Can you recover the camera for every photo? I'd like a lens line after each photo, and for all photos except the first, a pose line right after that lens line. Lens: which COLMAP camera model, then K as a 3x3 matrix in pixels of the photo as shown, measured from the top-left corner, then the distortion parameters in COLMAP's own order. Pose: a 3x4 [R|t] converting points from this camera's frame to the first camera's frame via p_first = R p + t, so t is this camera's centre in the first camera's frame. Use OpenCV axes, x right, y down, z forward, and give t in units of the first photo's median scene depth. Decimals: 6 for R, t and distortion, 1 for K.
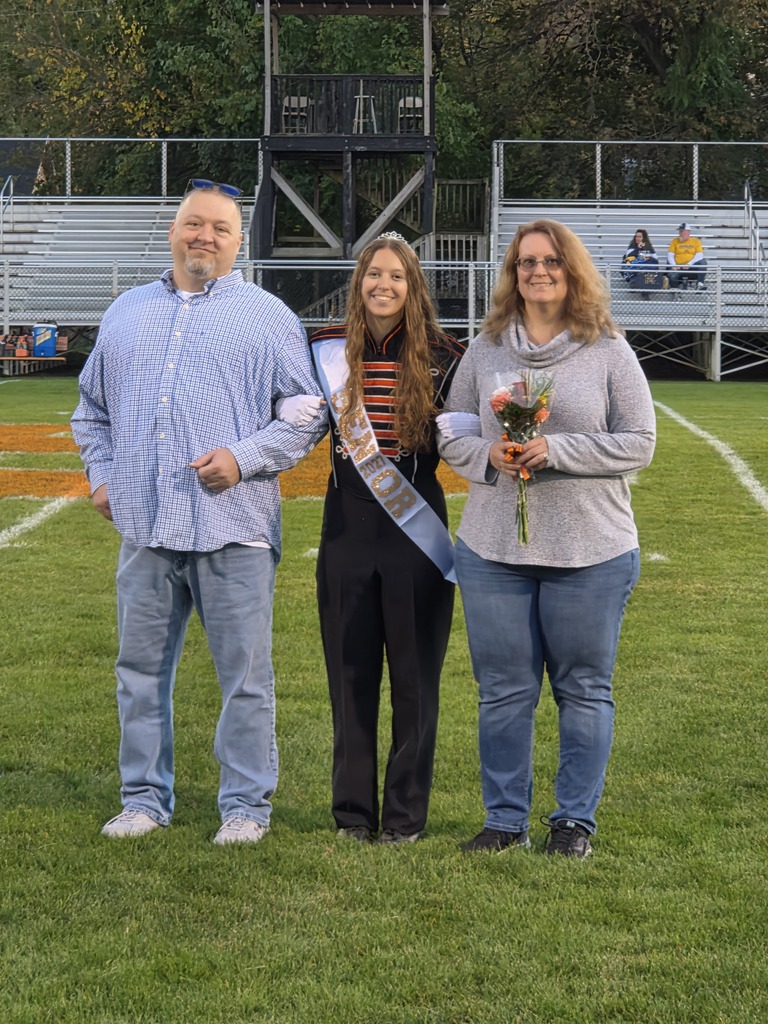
lens RADIAL K [[3505.7, 0, 365.9], [0, 3505.7, 512.6], [0, 0, 1]] dist [-1.025253, 21.633110]
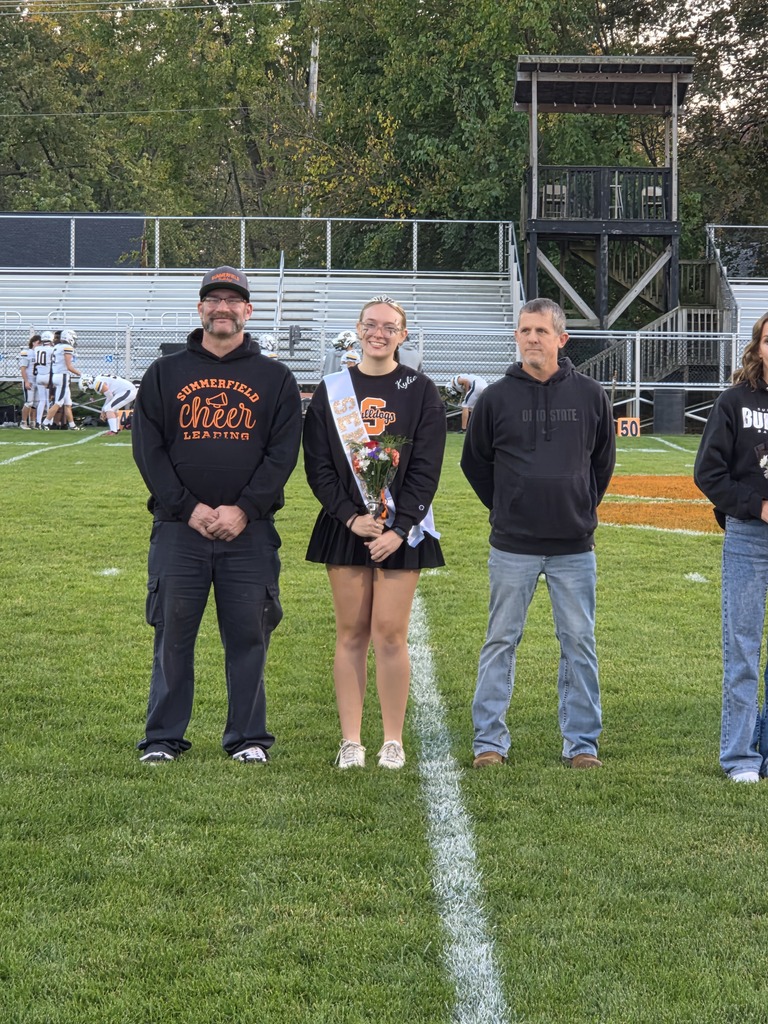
lens RADIAL K [[3140.6, 0, 357.9], [0, 3140.6, 512.1], [0, 0, 1]] dist [-0.861100, 15.459749]
pose [[0.999013, 0.004591, 0.044179, -0.122291], [-0.004049, 0.999916, -0.012350, -0.000143], [-0.044232, 0.012158, 0.998947, -0.011198]]
